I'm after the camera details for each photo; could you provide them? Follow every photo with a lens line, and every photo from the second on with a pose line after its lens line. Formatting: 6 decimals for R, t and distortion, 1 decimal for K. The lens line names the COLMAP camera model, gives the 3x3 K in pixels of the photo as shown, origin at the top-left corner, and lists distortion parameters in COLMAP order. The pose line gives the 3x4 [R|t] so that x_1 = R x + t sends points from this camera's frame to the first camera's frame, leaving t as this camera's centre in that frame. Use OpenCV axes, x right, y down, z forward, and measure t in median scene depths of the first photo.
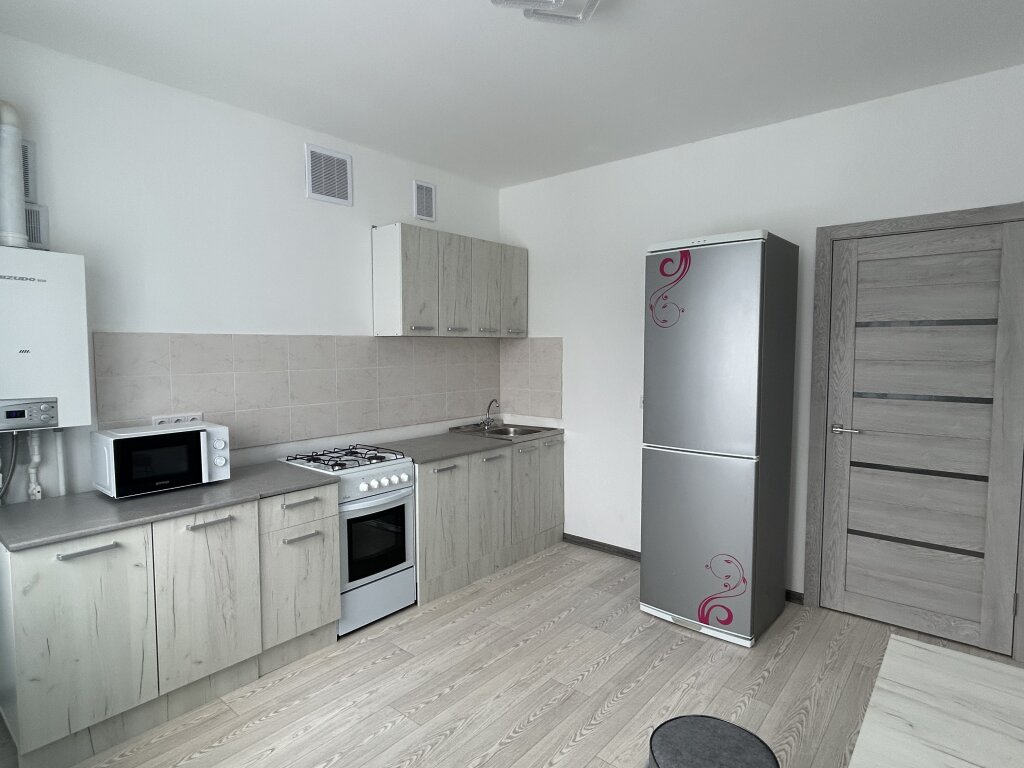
lens RADIAL K [[572.9, 0, 512.3], [0, 572.9, 376.7], [0, 0, 1]] dist [0.039189, -0.000594]
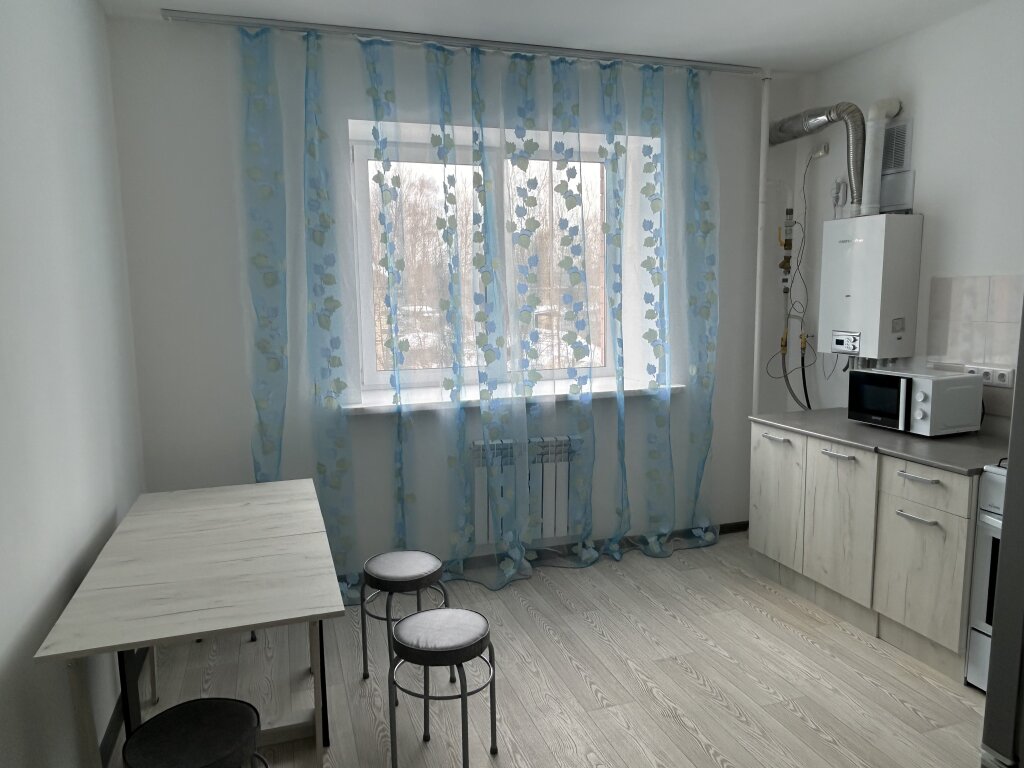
lens RADIAL K [[695.4, 0, 511.0], [0, 695.4, 384.4], [0, 0, 1]] dist [0.001476, 0.000761]
pose [[-0.498432, 0.115787, -0.859162, 0.858547], [-0.040855, 0.986802, 0.156690, -0.056198], [0.865966, 0.113200, -0.487123, 1.049483]]
